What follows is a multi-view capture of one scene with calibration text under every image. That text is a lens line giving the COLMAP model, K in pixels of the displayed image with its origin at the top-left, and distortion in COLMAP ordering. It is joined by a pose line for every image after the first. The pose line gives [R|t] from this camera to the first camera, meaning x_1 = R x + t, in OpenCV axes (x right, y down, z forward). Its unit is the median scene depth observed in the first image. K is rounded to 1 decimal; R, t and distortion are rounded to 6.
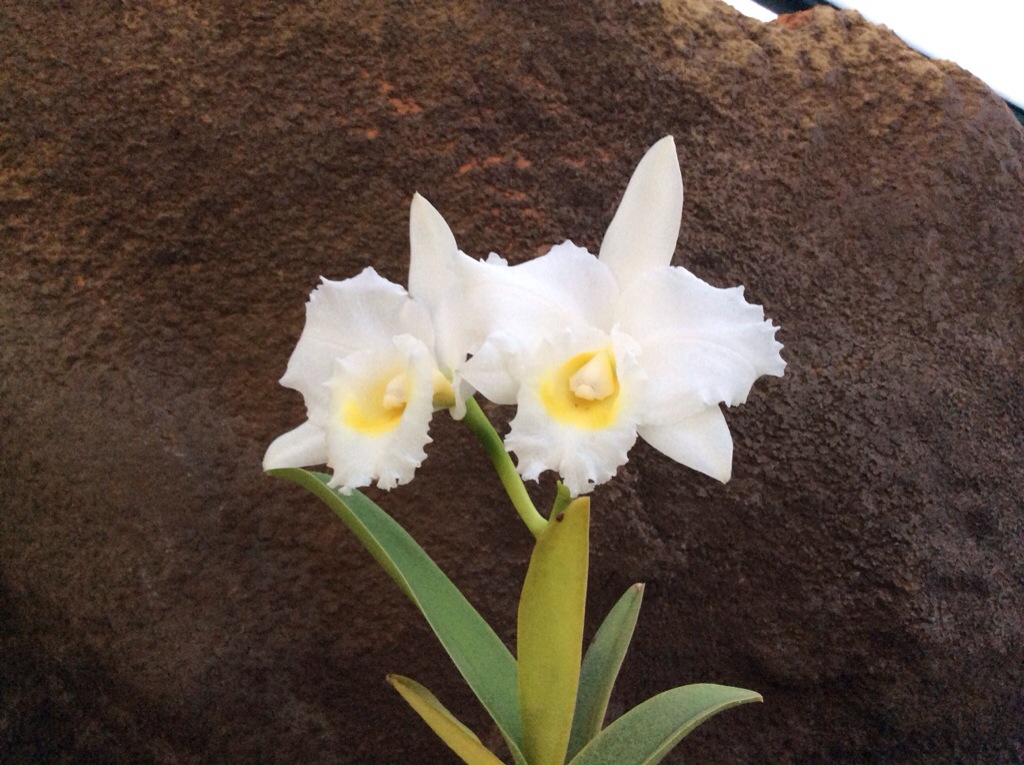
lens RADIAL K [[991.9, 0, 514.1], [0, 991.9, 342.4], [0, 0, 1]] dist [0.008852, -0.000561]
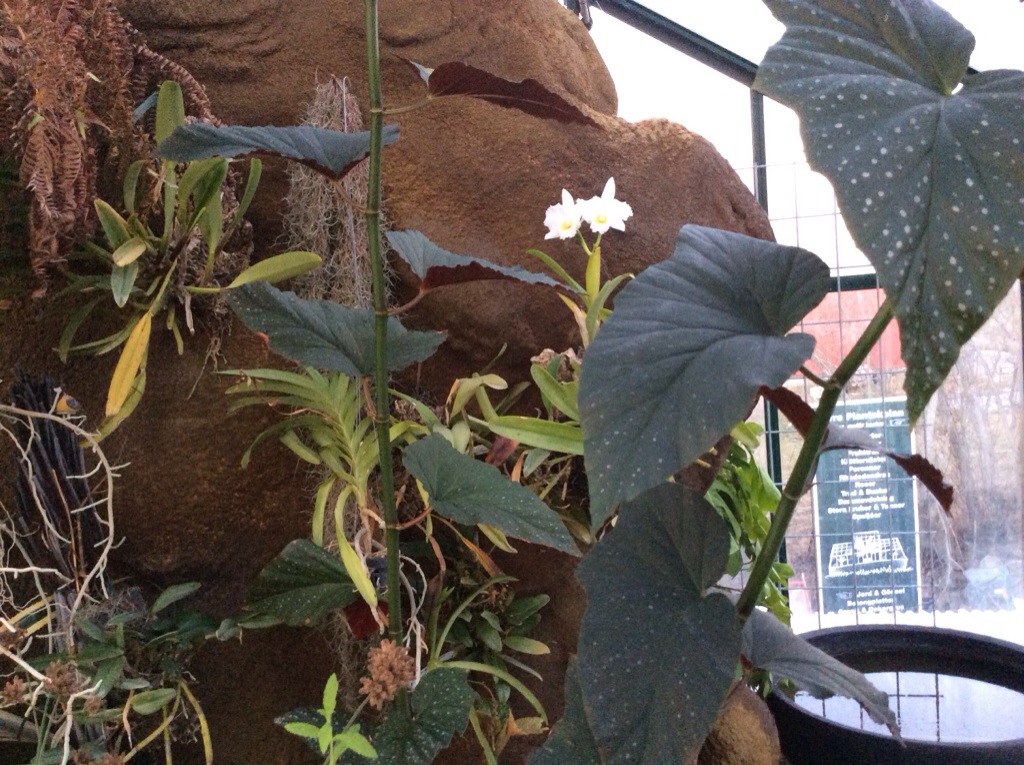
lens RADIAL K [[961.0, 0, 512.0], [0, 961.0, 382.5], [0, 0, 1]] dist [0.013608, 0.000246]
pose [[0.995974, -0.068907, 0.057332, -0.458160], [0.064303, 0.994830, 0.078604, 0.280775], [-0.062452, -0.074601, 0.995256, -2.557795]]
